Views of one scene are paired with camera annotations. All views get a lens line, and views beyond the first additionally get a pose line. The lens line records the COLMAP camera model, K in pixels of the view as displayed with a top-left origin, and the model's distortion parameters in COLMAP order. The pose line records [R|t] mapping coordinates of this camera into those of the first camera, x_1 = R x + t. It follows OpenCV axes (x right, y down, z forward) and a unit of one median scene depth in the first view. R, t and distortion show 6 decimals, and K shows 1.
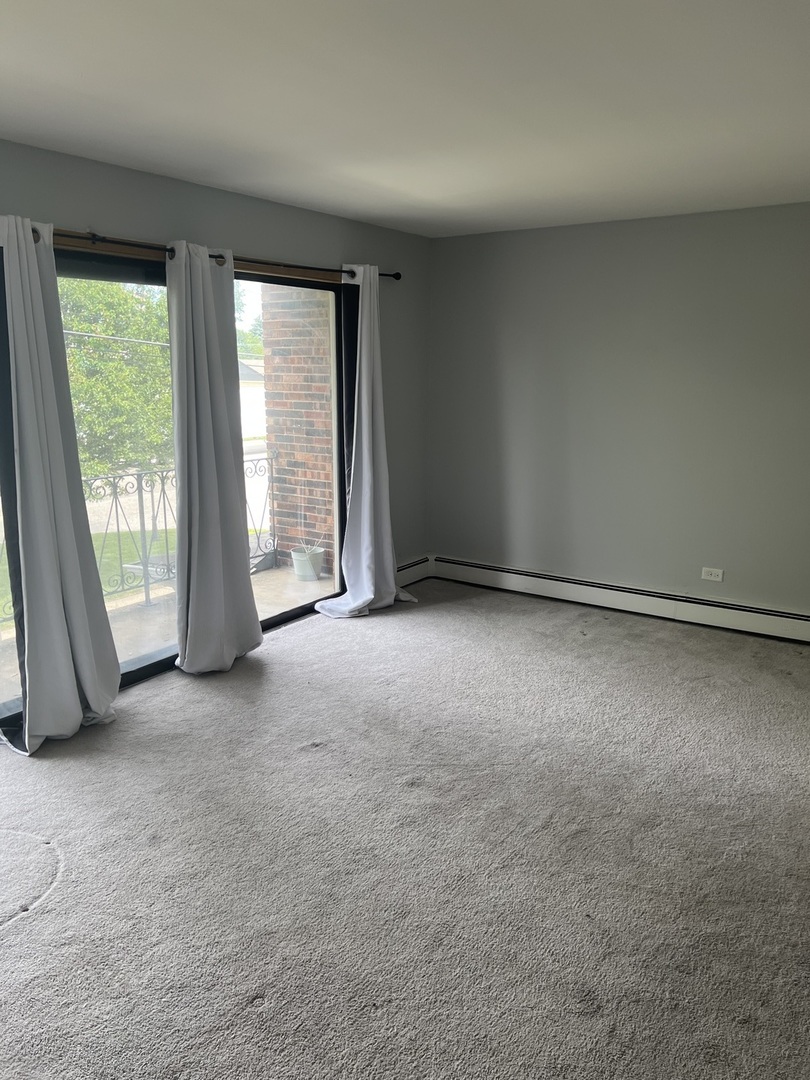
lens RADIAL K [[822.8, 0, 396.5], [0, 822.8, 541.7], [0, 0, 1]] dist [0.093660, -0.101782]
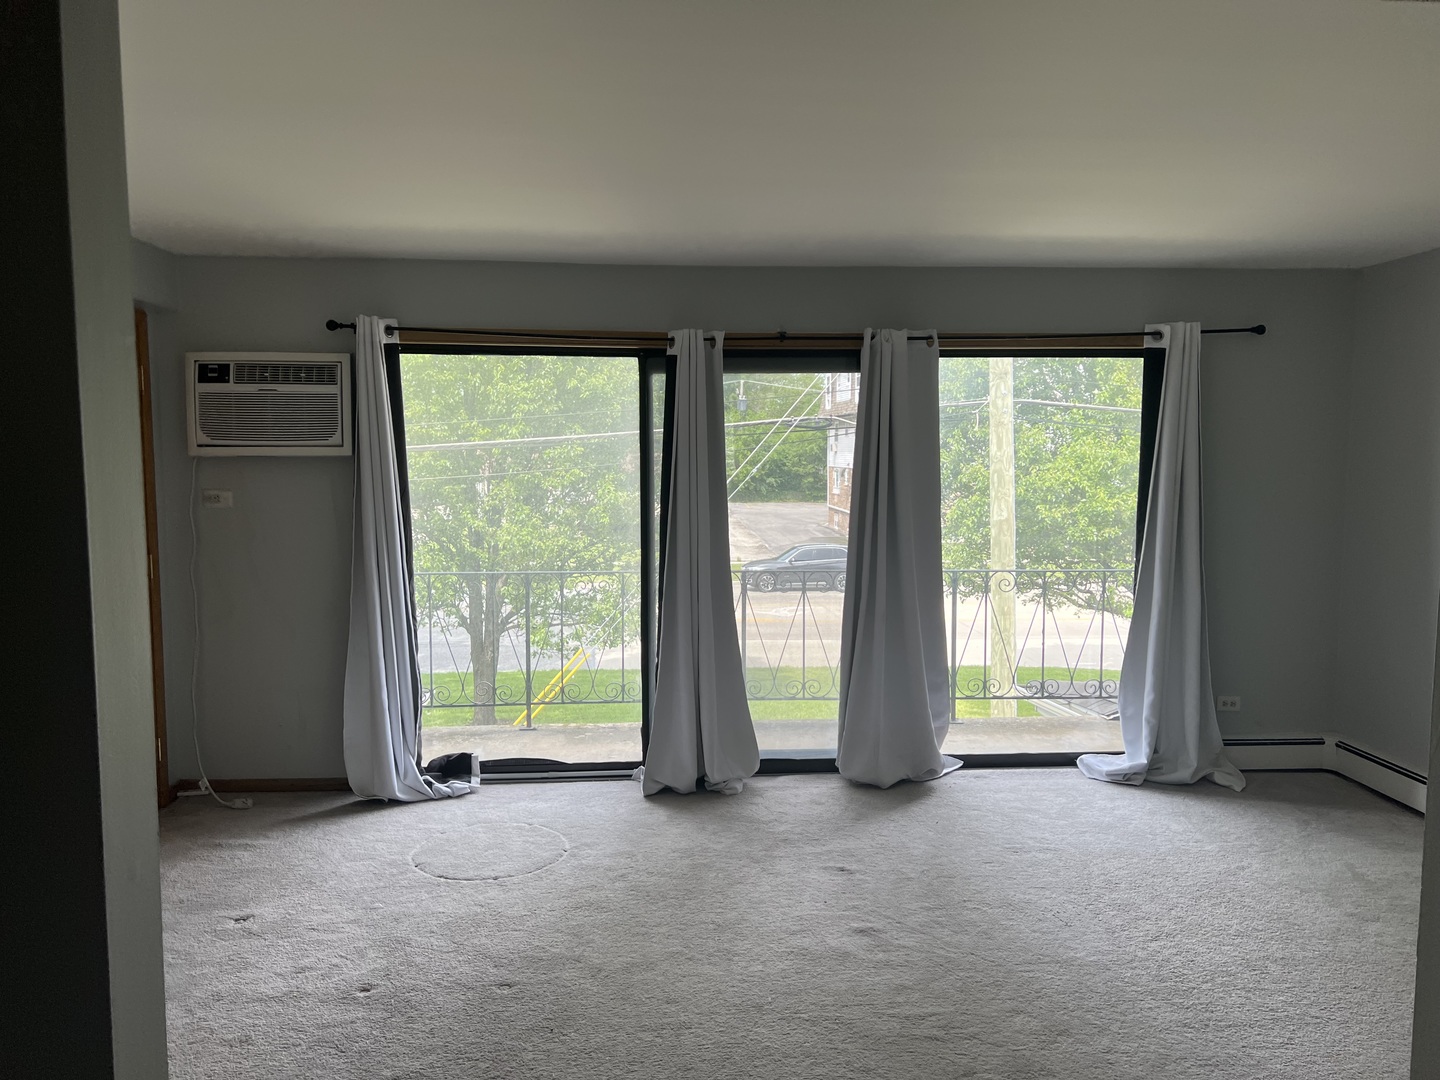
lens RADIAL K [[1097.1, 0, 720.0], [0, 1097.1, 540.0], [0, 0, 1]] dist [0.093660, -0.101782]
pose [[0.626746, 0.063311, -0.776647, 0.677827], [-0.164536, 0.984974, -0.052485, -0.017604], [0.761654, 0.160681, 0.627746, 0.092313]]
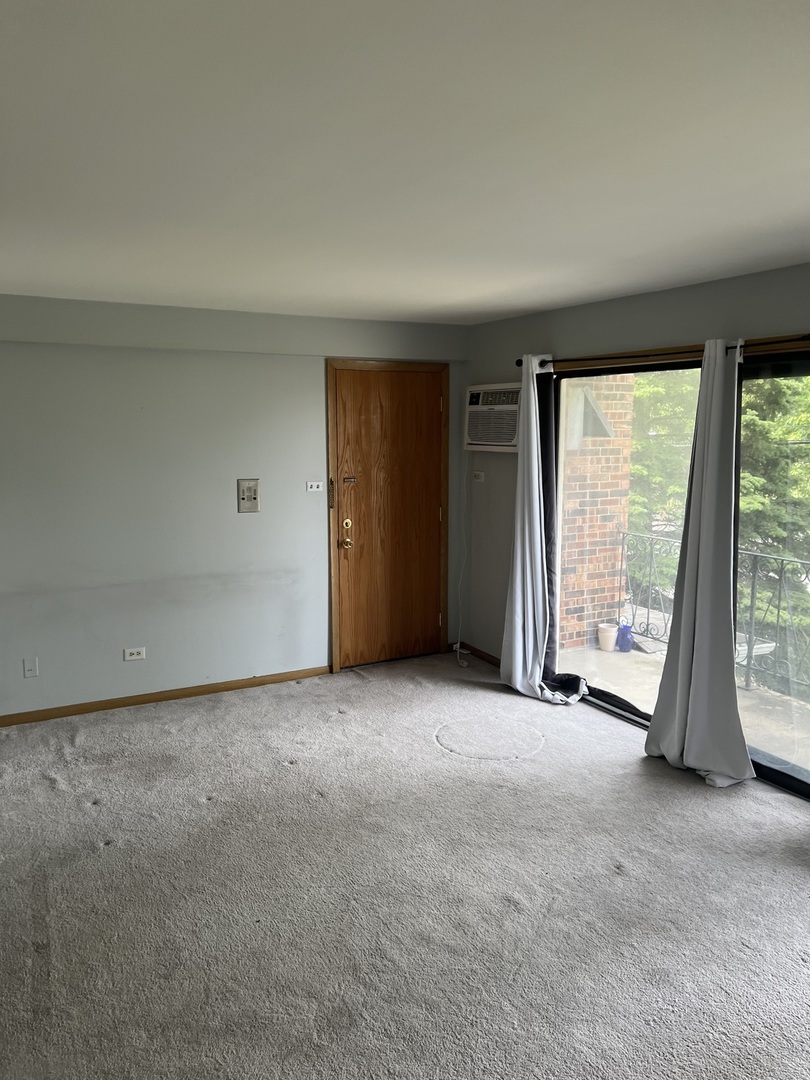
lens RADIAL K [[808.2, 0, 403.3], [0, 808.2, 545.2], [0, 0, 1]] dist [0.084305, -0.102430]
pose [[-0.447533, 0.131494, -0.884547, 0.730940], [-0.192096, 0.951905, 0.238697, -0.255785], [0.873392, 0.276743, -0.400749, 0.994351]]
